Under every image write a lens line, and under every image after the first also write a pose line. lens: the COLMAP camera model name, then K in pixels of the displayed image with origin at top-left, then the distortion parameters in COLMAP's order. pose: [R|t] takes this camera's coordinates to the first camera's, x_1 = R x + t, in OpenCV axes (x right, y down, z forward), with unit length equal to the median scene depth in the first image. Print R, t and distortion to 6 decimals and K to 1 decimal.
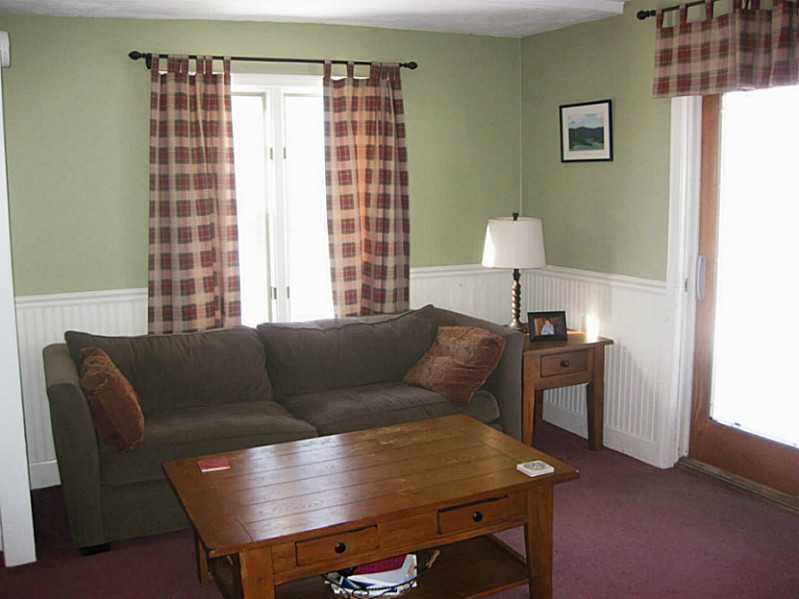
lens RADIAL K [[819.3, 0, 399.5], [0, 819.3, 299.5], [0, 0, 1]] dist [-0.196474, 0.176619]
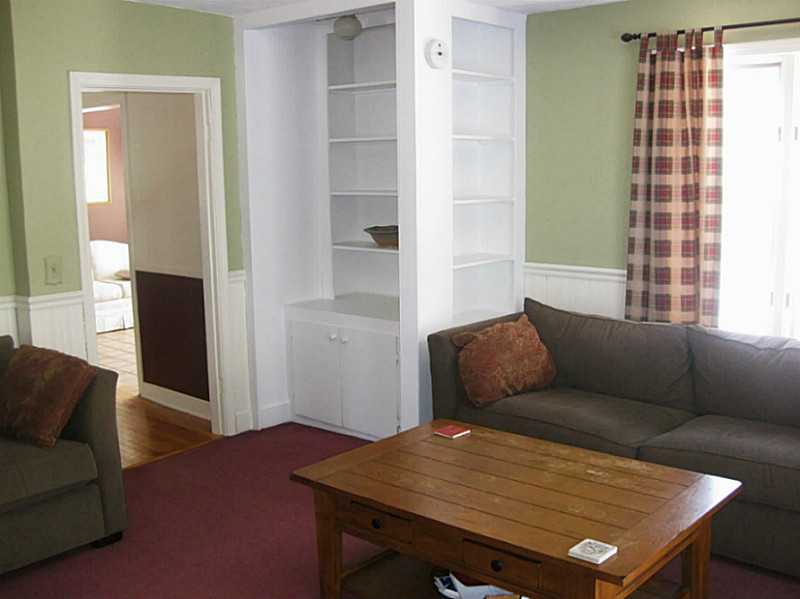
lens RADIAL K [[820.3, 0, 400.0], [0, 820.3, 299.5], [0, 0, 1]] dist [-0.196474, 0.176619]
pose [[0.381179, 0.155998, -0.911245, 0.500065], [-0.126233, 0.985212, 0.115857, -0.059721], [0.915843, 0.070867, 0.395234, 0.348391]]
